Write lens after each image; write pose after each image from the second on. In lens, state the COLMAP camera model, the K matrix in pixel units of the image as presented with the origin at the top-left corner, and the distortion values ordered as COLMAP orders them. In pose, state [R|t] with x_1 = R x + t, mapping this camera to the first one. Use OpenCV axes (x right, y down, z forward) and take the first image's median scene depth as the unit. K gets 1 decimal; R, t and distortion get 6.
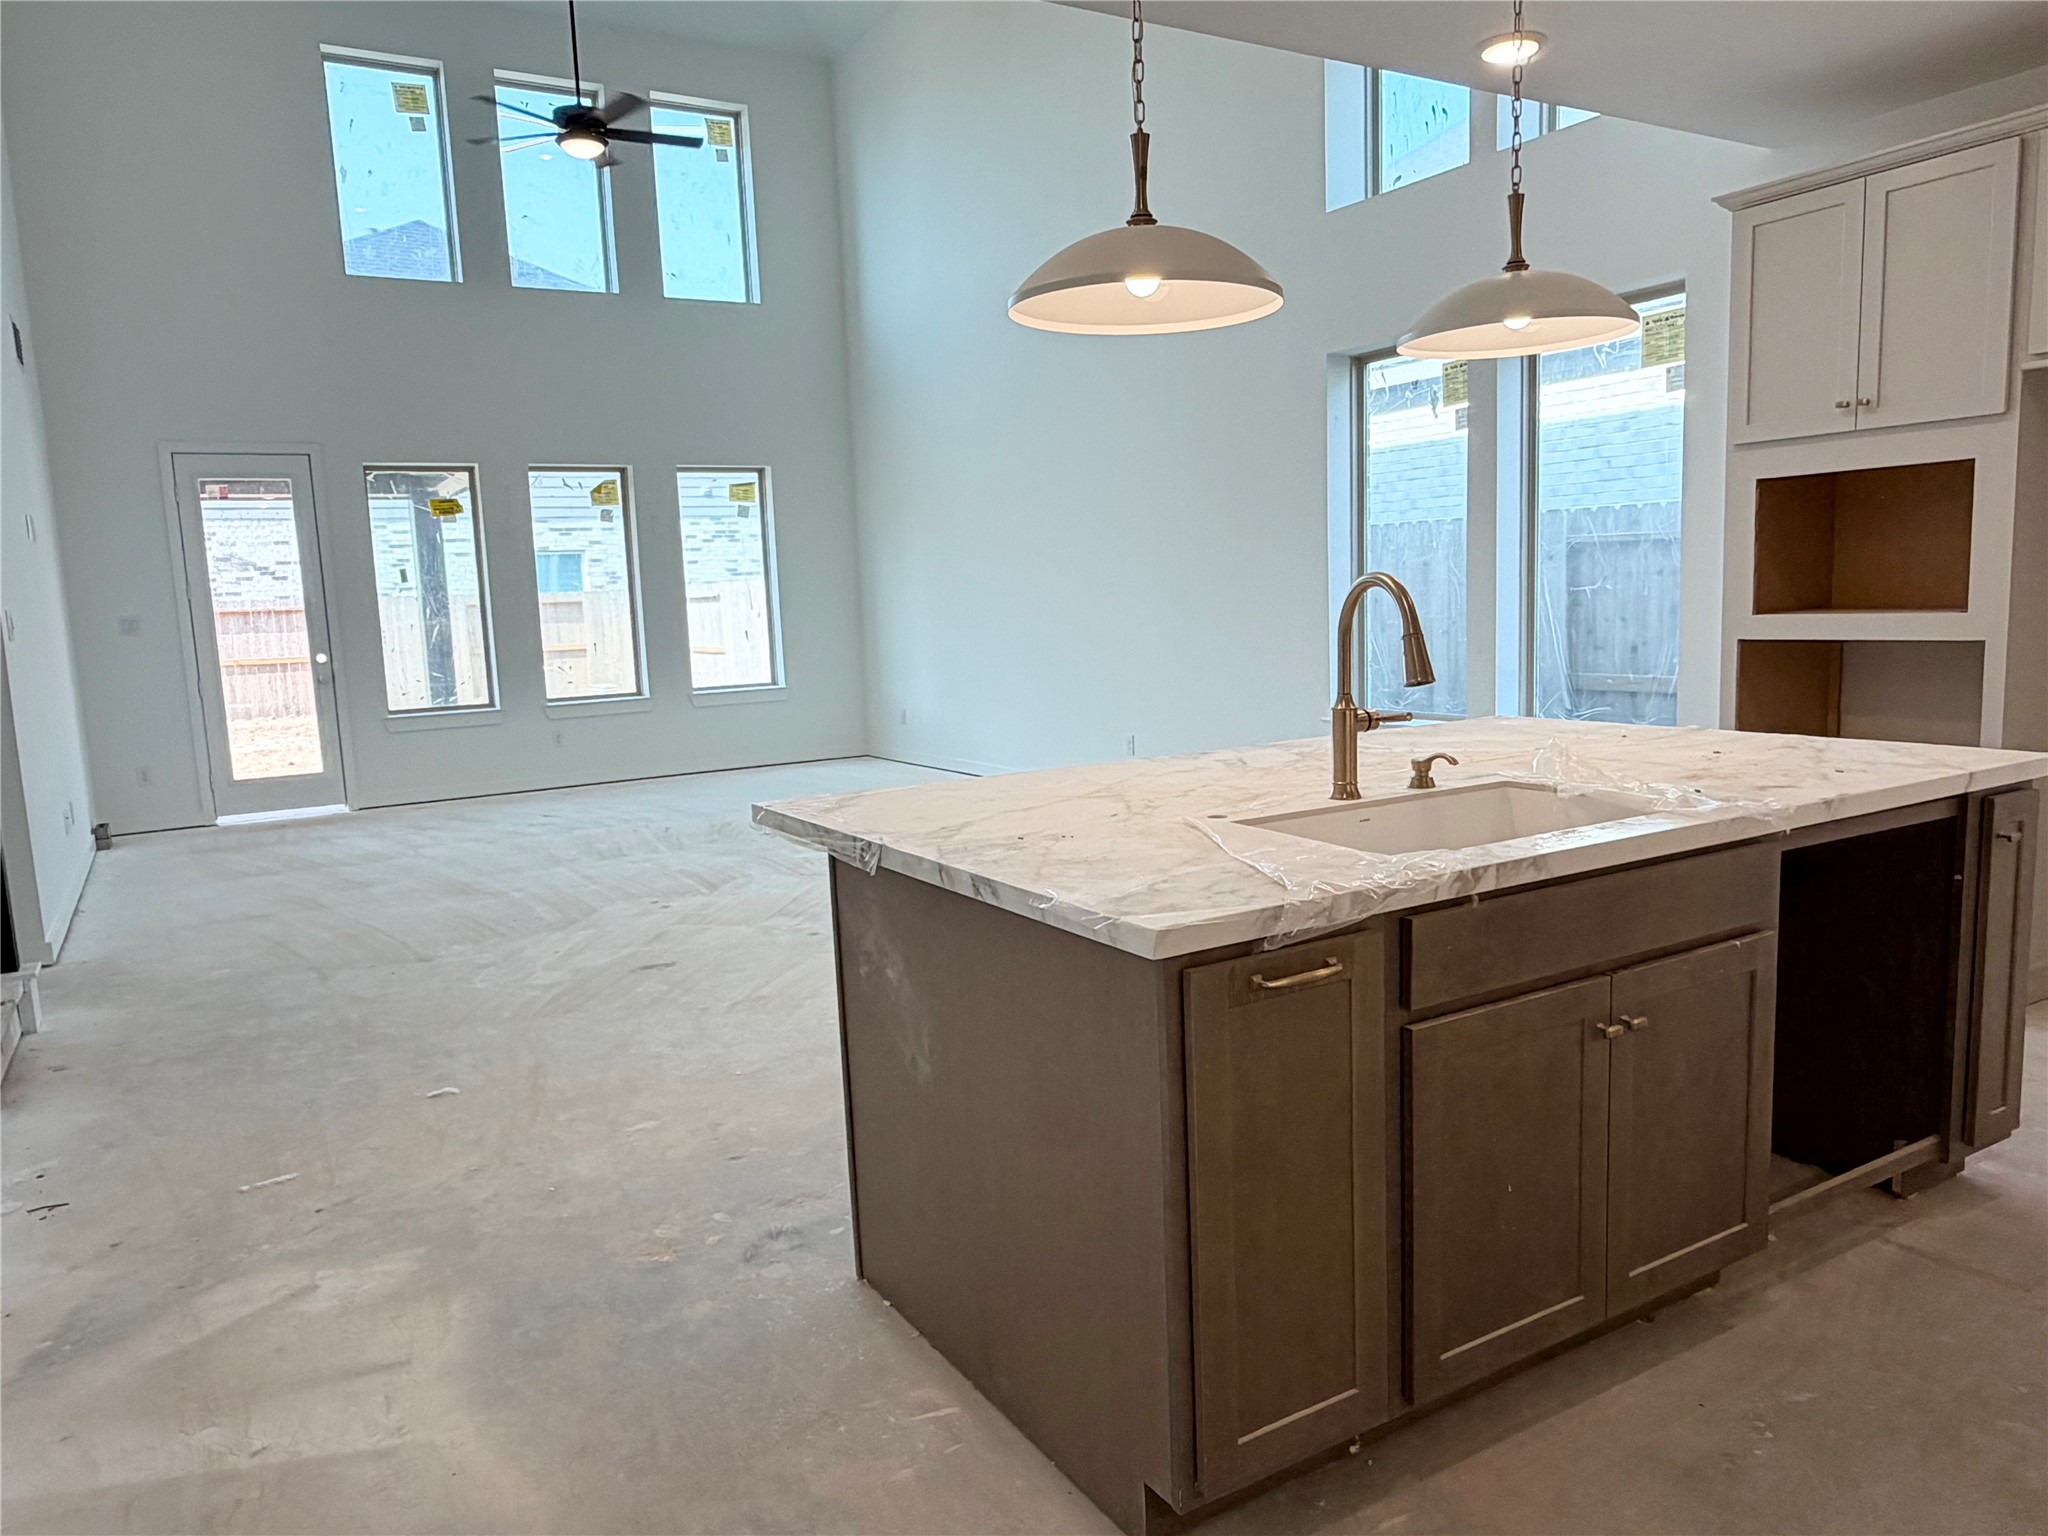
lens RADIAL K [[1398.6, 0, 1024.0], [0, 1398.6, 768.0], [0, 0, 1]] dist [0.003032, 0.002222]
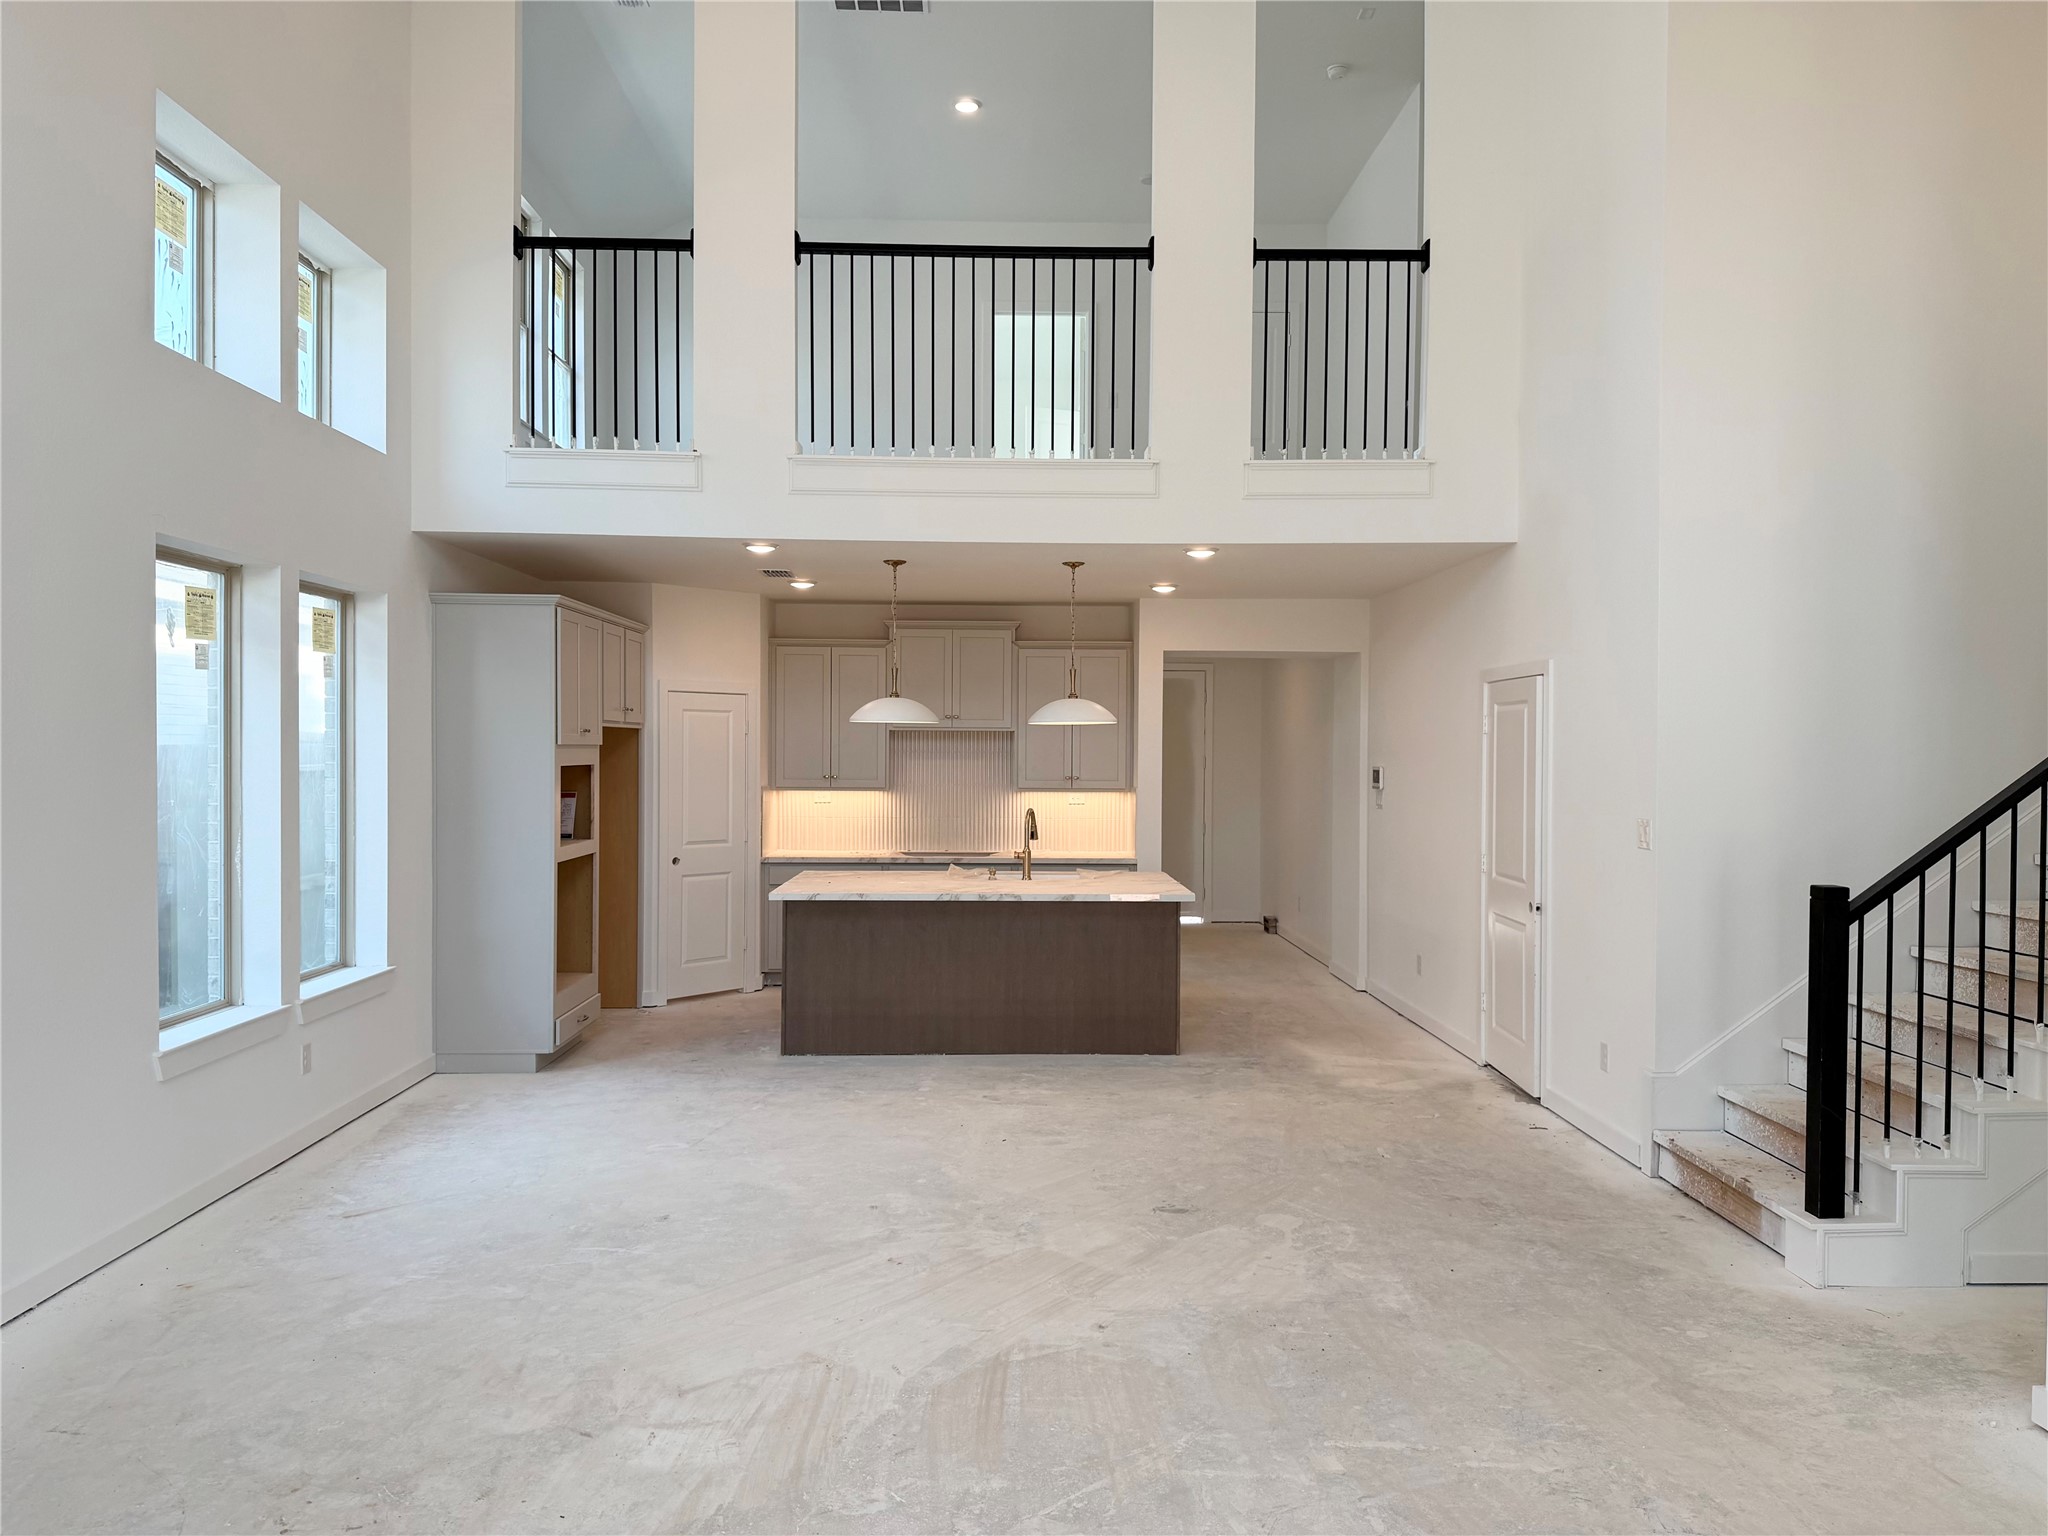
lens RADIAL K [[1288.4, 0, 1024.0], [0, 1288.4, 768.0], [0, 0, 1]] dist [0.000759, 0.000092]
pose [[-0.859918, 0.033951, 0.509301, -0.716856], [0.097072, 0.990453, 0.097873, -0.293355], [-0.501116, 0.133602, -0.855005, 1.986826]]
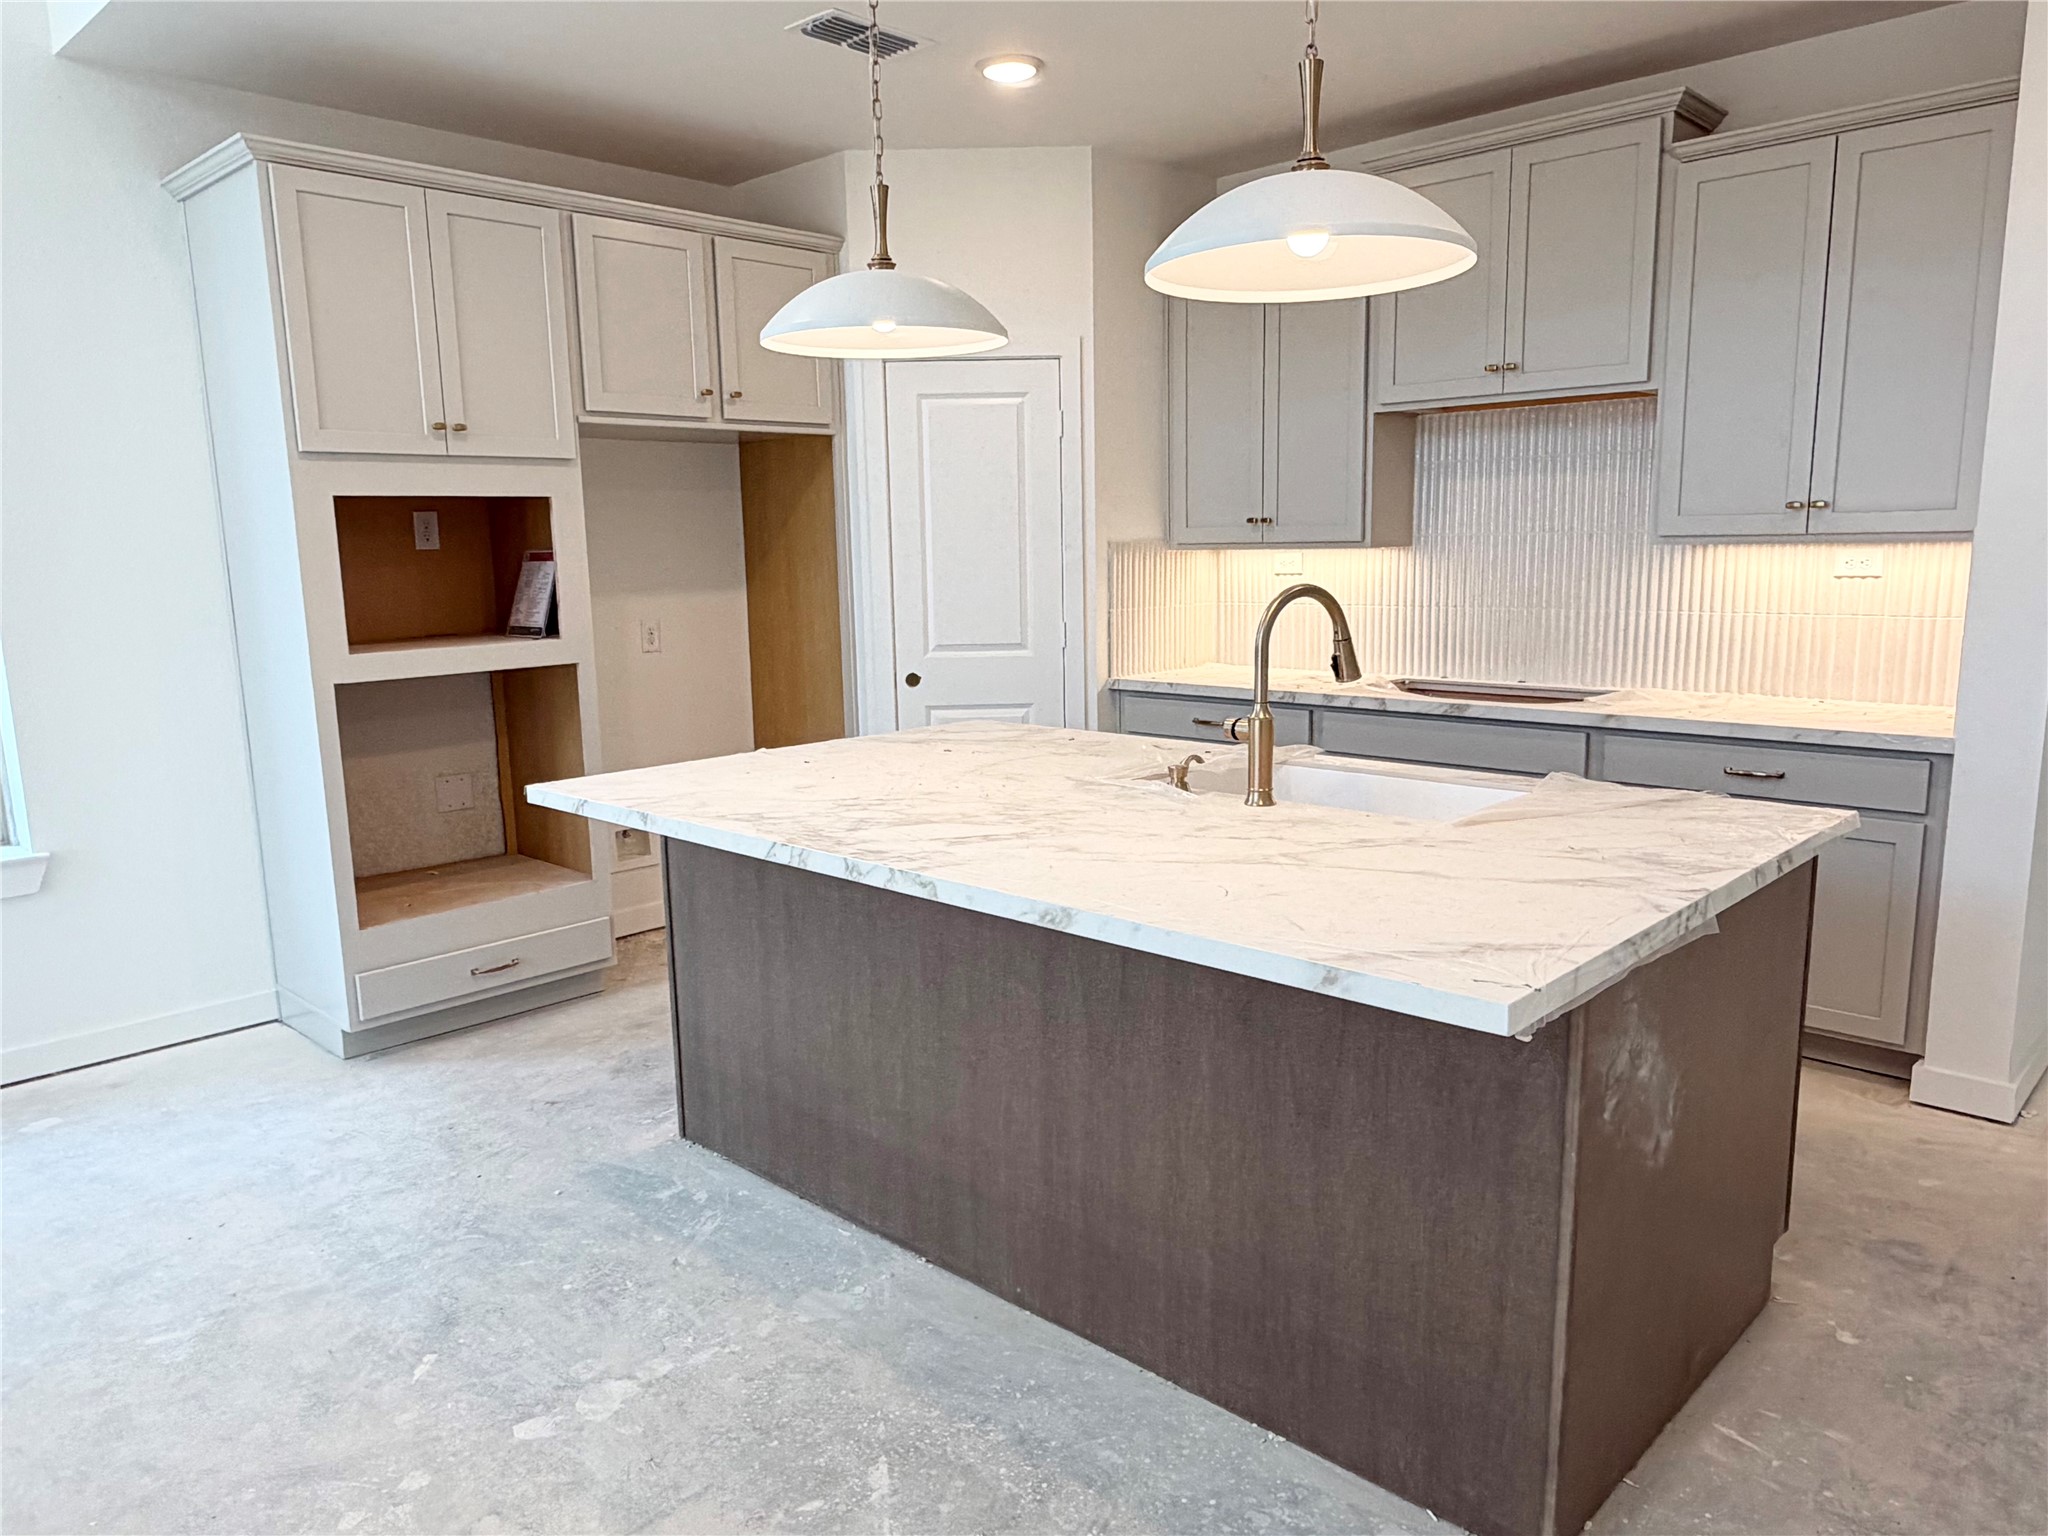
lens RADIAL K [[1398.6, 0, 1024.0], [0, 1398.6, 768.0], [0, 0, 1]] dist [0.003032, 0.002222]
pose [[-0.255523, -0.112278, 0.960261, -0.413880], [0.152807, 0.976059, 0.154787, -0.110499], [-0.954651, 0.186287, -0.232249, 0.813388]]
